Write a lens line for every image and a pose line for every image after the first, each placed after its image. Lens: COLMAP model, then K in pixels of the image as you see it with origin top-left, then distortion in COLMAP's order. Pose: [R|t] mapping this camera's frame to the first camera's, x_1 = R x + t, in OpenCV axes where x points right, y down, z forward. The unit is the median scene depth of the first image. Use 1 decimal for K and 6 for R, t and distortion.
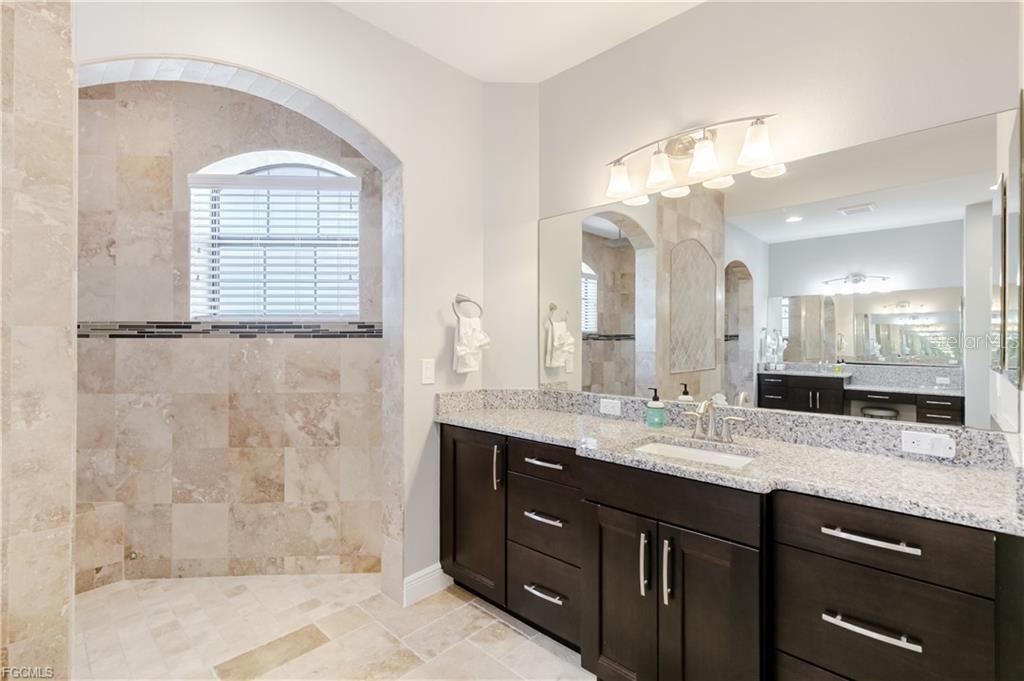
lens RADIAL K [[471.5, 0, 507.5], [0, 471.5, 338.8], [0, 0, 1]] dist [0.012487, -0.000491]
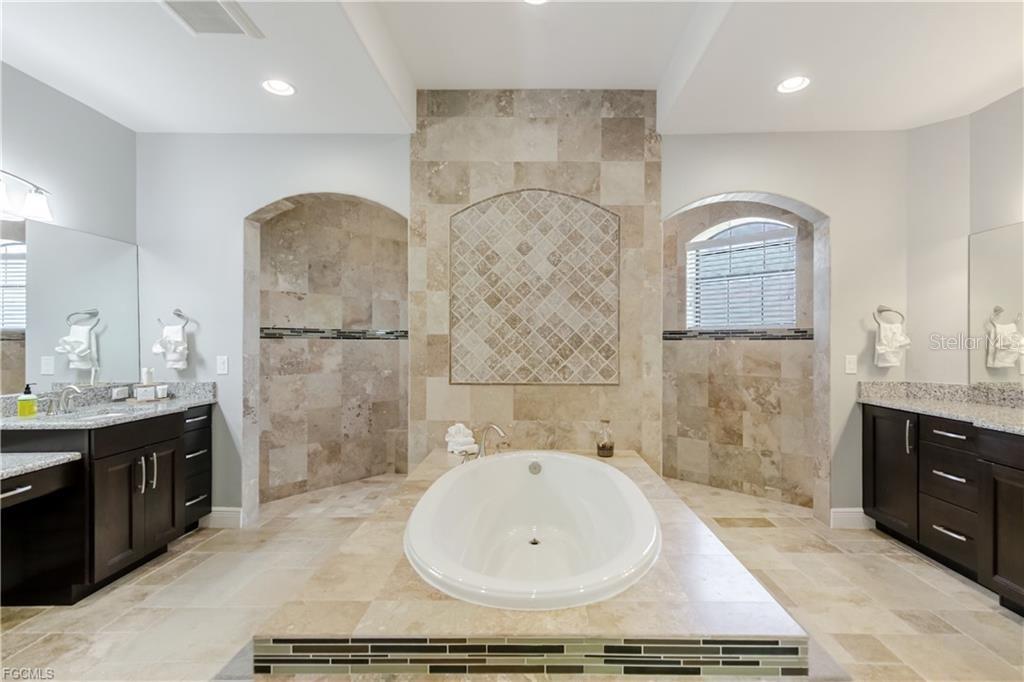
lens RADIAL K [[470.3, 0, 538.1], [0, 470.3, 340.2], [0, 0, 1]] dist [0.004623, -0.000194]
pose [[0.700297, -0.000828, -0.713851, 0.157216], [0.000718, 1.000000, -0.000455, -0.000494], [0.713852, -0.000194, 0.700297, -0.552687]]
